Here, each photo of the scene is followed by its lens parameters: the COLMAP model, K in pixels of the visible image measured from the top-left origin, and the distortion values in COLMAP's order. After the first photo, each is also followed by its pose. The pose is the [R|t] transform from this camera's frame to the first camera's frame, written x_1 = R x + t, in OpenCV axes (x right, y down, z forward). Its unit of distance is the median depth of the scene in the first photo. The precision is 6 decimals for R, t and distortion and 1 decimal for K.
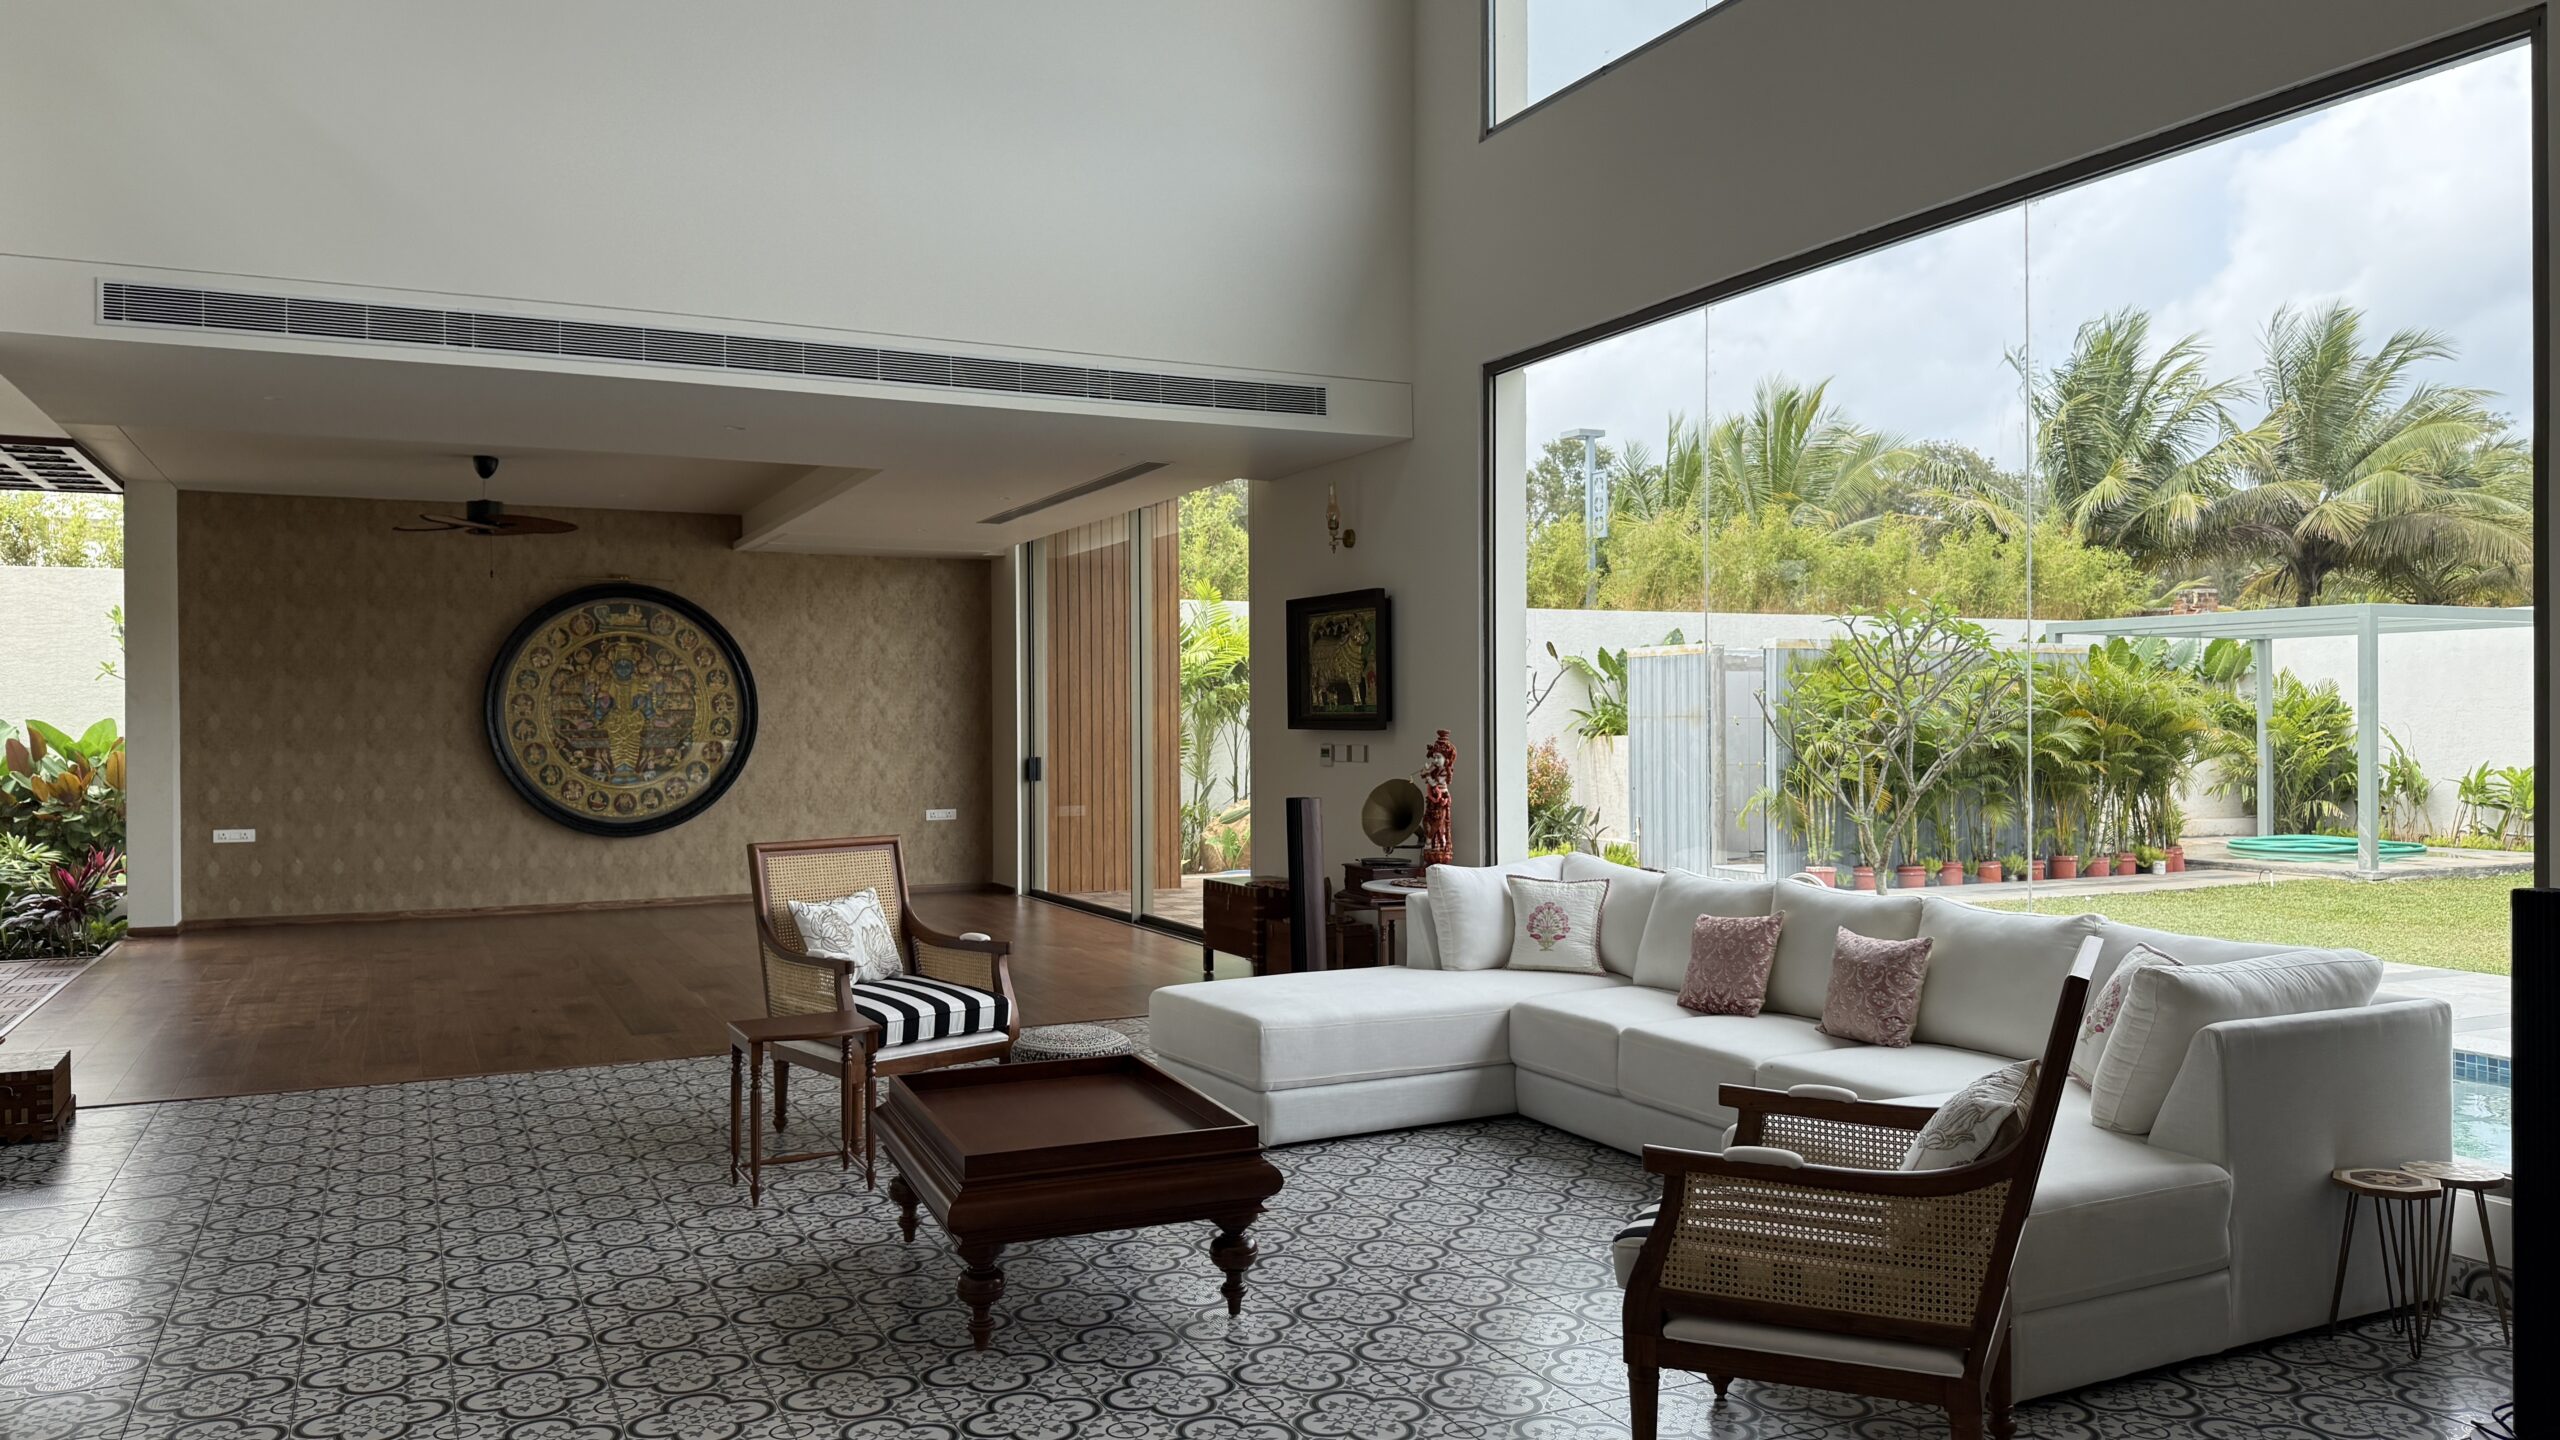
lens RADIAL K [[1780.6, 0, 1280.5], [0, 1780.6, 729.3], [0, 0, 1]] dist [0.115637, -0.170098]
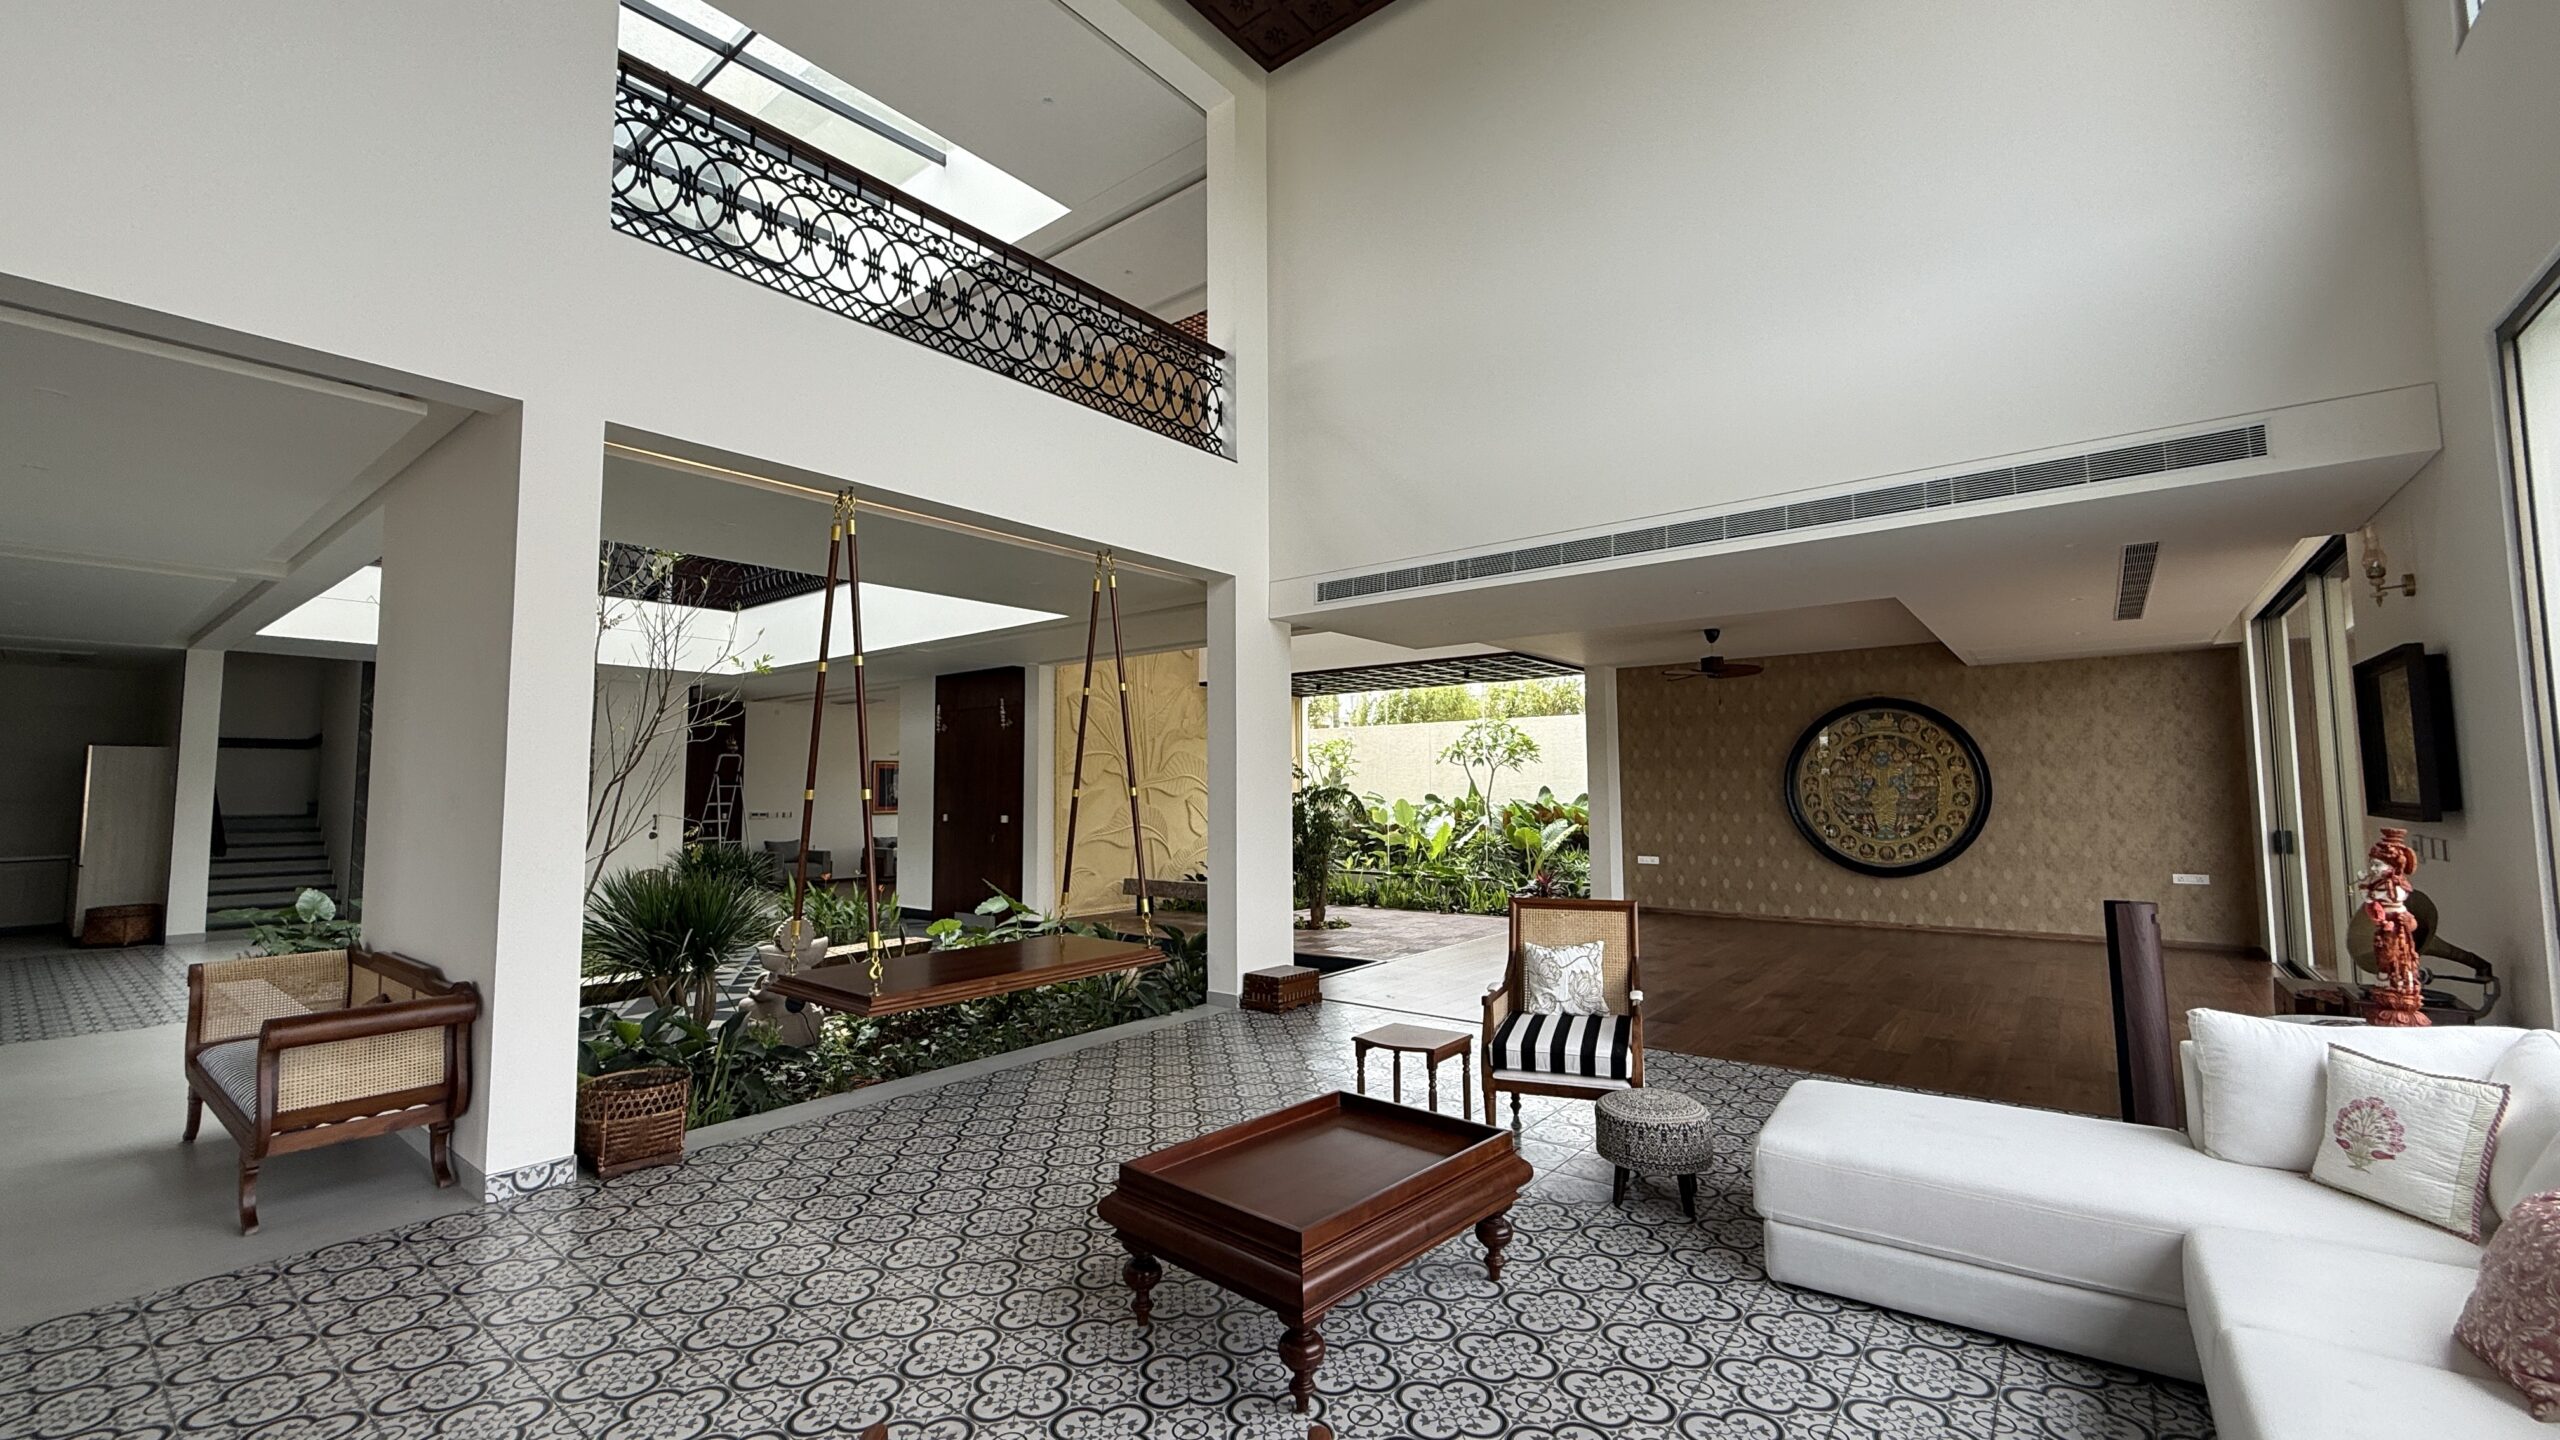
lens RADIAL K [[1022.8, 0, 1274.9], [0, 1022.8, 716.9], [0, 0, 1]] dist [-0.000110, 0.000664]
pose [[0.428181, -0.063953, -0.901427, 0.161293], [0.000557, 0.997511, -0.070506, -0.009368], [0.903693, 0.029687, 0.427151, 0.224196]]
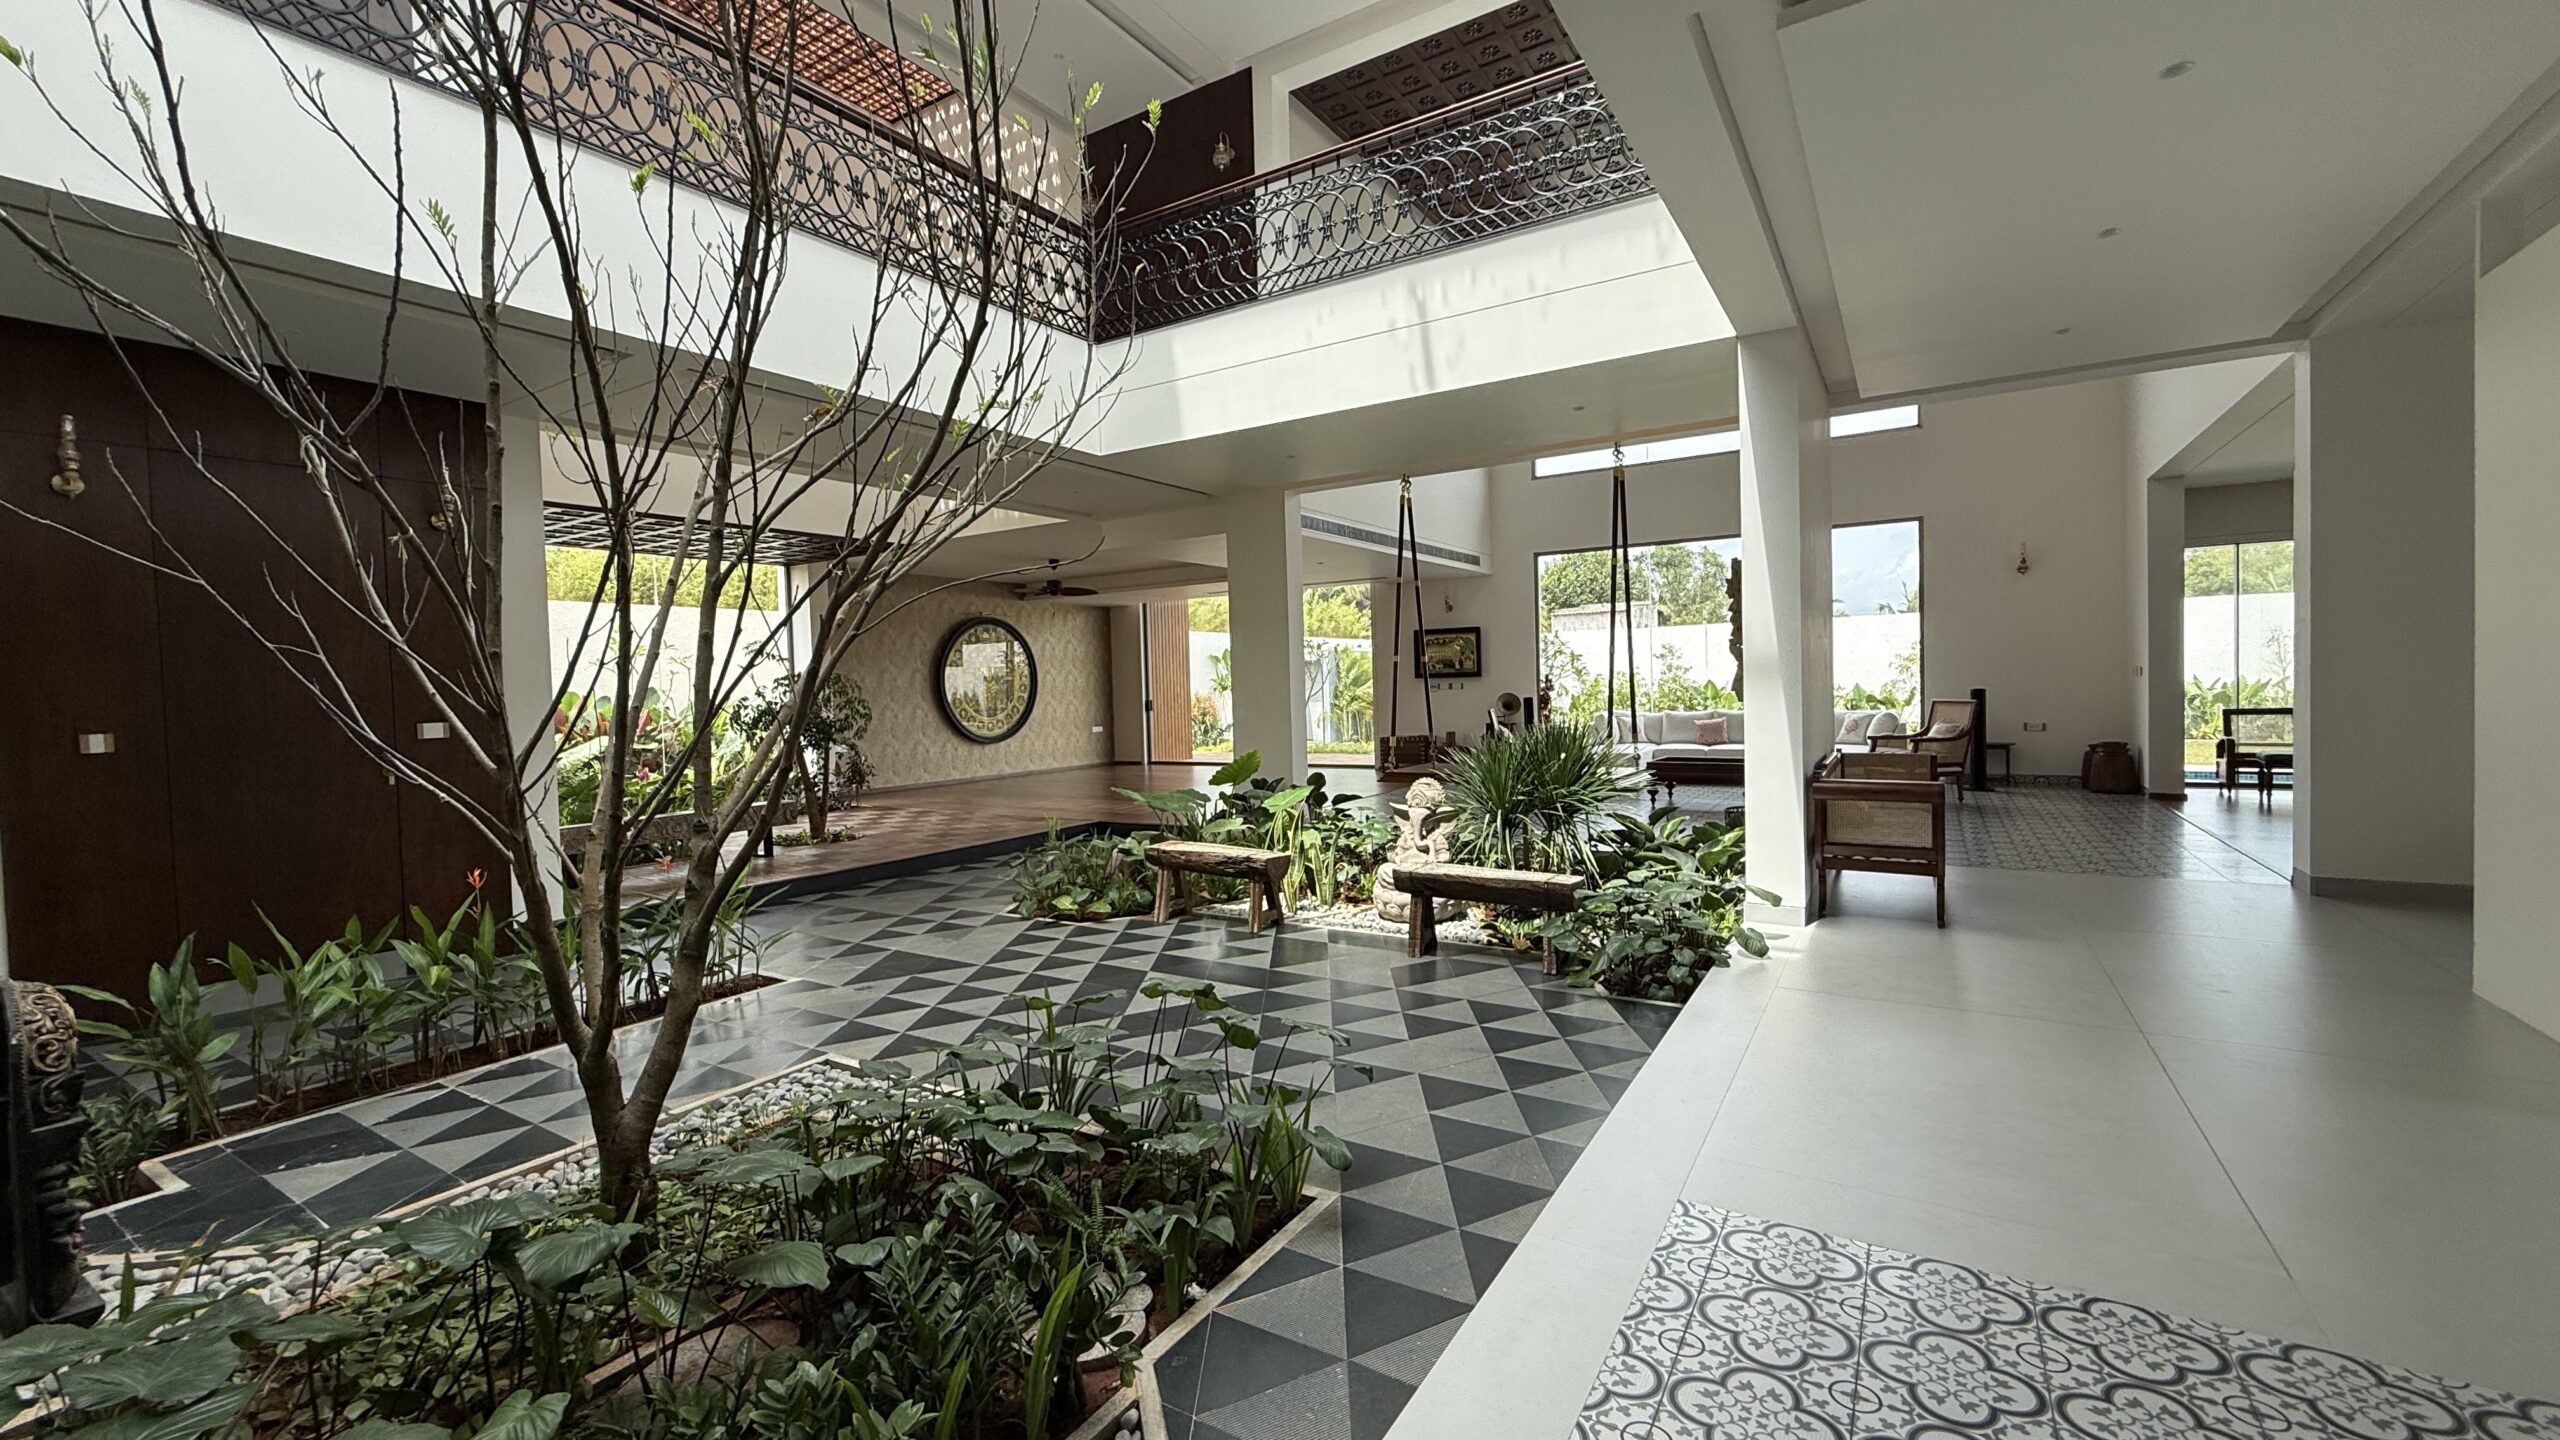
lens RADIAL K [[1022.8, 0, 1274.9], [0, 1022.8, 716.9], [0, 0, 1]] dist [-0.000110, 0.000664]
pose [[0.850957, -0.033641, 0.524157, -0.694535], [0.024040, 0.999396, 0.025114, 0.009138], [-0.524685, -0.008770, 0.851251, -0.131968]]
